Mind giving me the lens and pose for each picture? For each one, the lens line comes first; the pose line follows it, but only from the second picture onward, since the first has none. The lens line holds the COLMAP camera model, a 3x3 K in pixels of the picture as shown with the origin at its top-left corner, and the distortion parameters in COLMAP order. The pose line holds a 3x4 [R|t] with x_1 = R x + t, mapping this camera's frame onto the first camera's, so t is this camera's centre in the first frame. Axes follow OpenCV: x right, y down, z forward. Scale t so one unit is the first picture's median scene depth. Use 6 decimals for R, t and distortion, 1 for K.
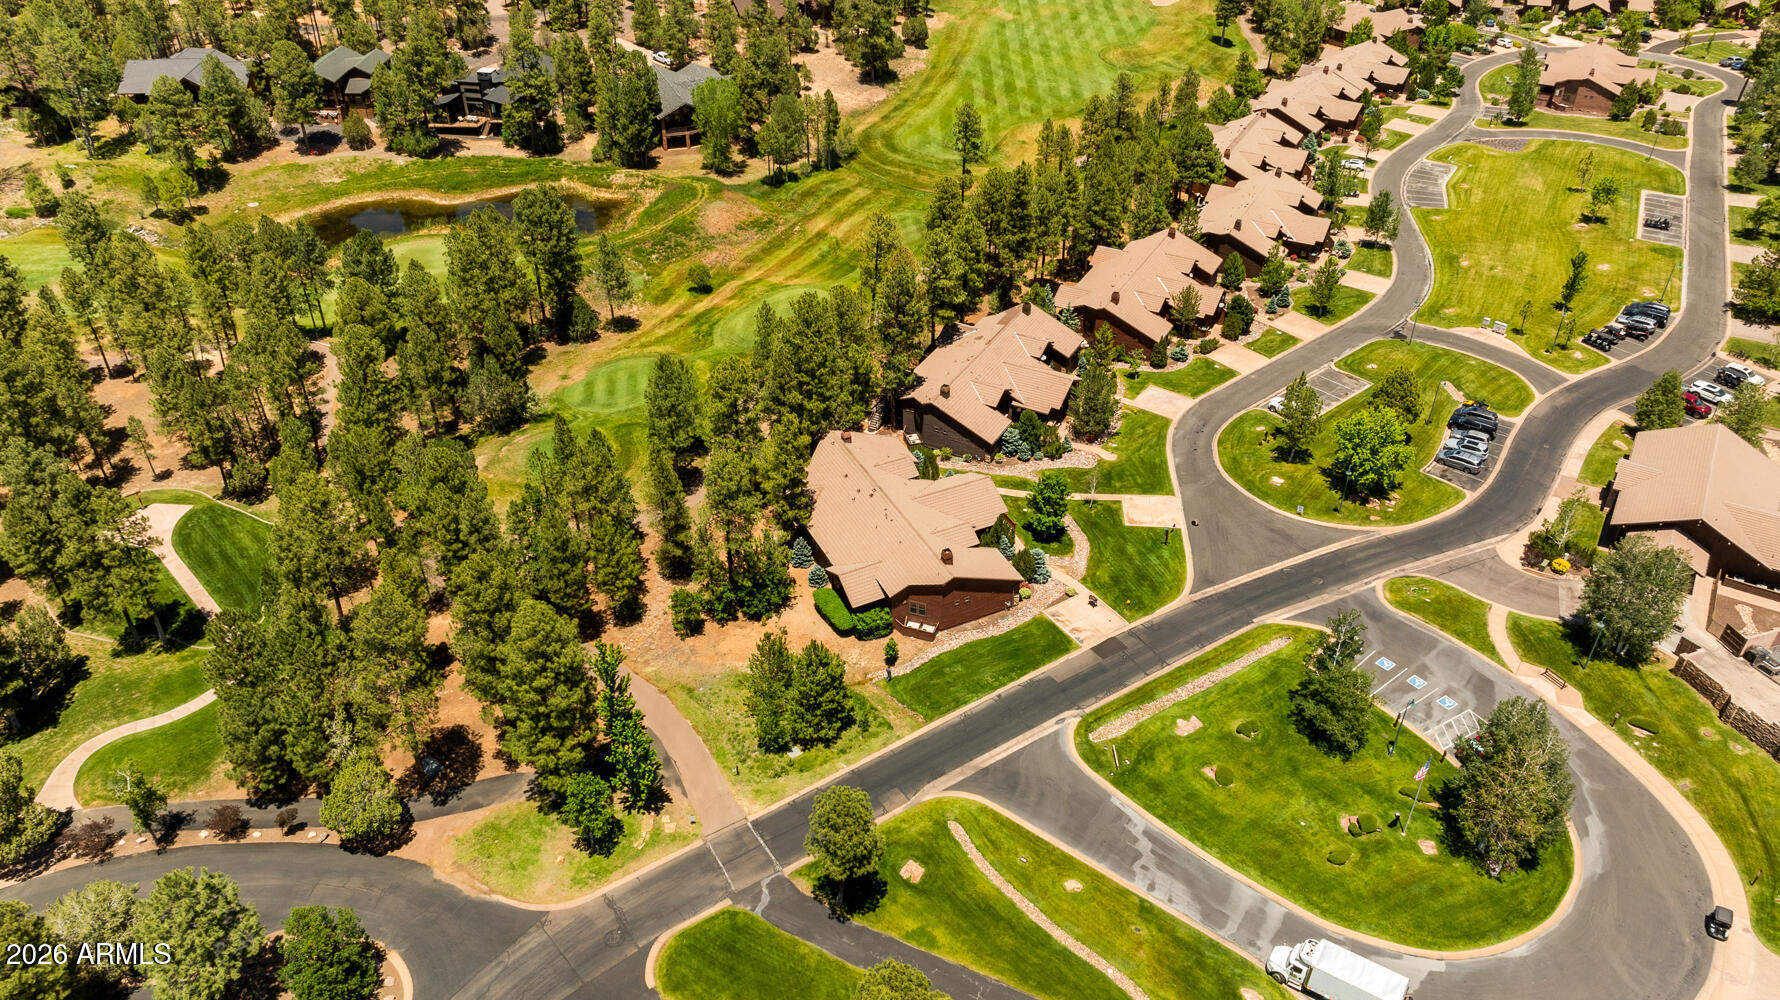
lens RADIAL K [[1312.6, 0, 890.0], [0, 1312.6, 500.0], [0, 0, 1]] dist [-0.001815, 0.002240]
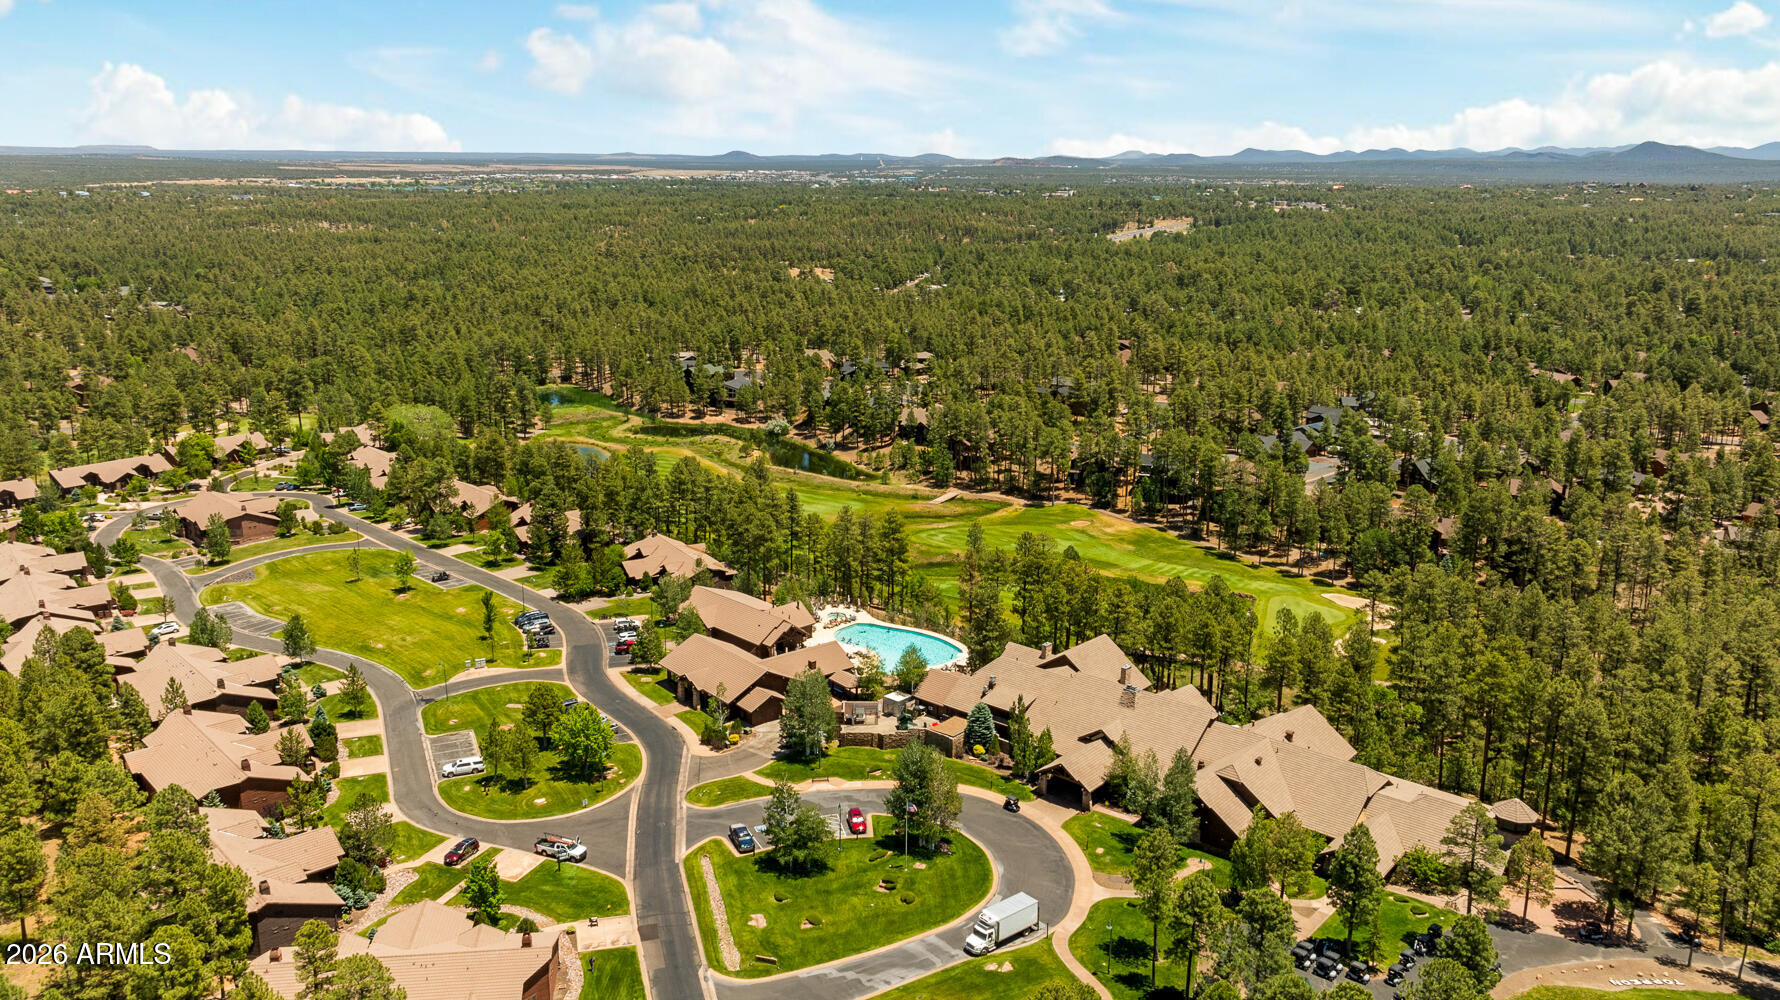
lens RADIAL K [[1312.6, 0, 890.0], [0, 1312.6, 500.0], [0, 0, 1]] dist [-0.001815, 0.002240]
pose [[0.304314, -0.229874, 0.924419, -0.676351], [0.528888, 0.847896, 0.036738, -0.127718], [-0.792257, 0.477734, 0.379604, 0.173269]]
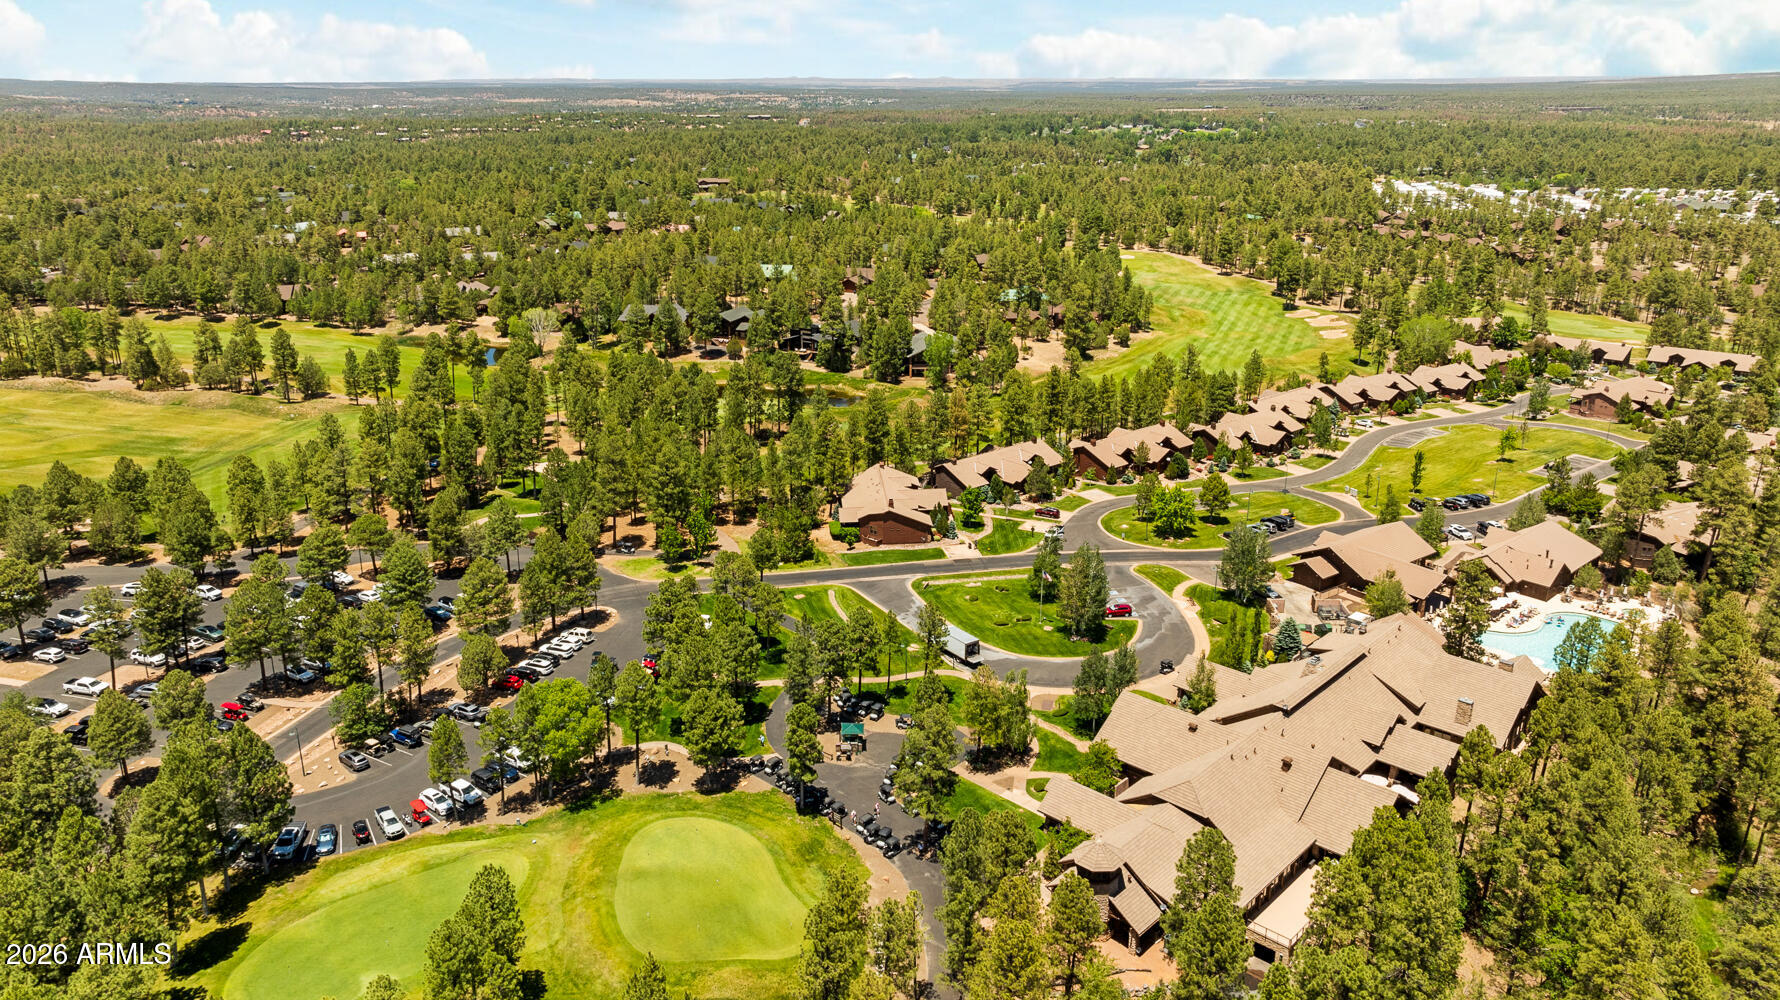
lens RADIAL K [[1312.6, 0, 890.0], [0, 1312.6, 500.0], [0, 0, 1]] dist [-0.001815, 0.002240]
pose [[0.932773, 0.110685, -0.343049, 0.607507], [-0.203248, 0.947476, -0.246940, 0.444686], [0.297698, 0.300063, 0.906277, -0.647112]]
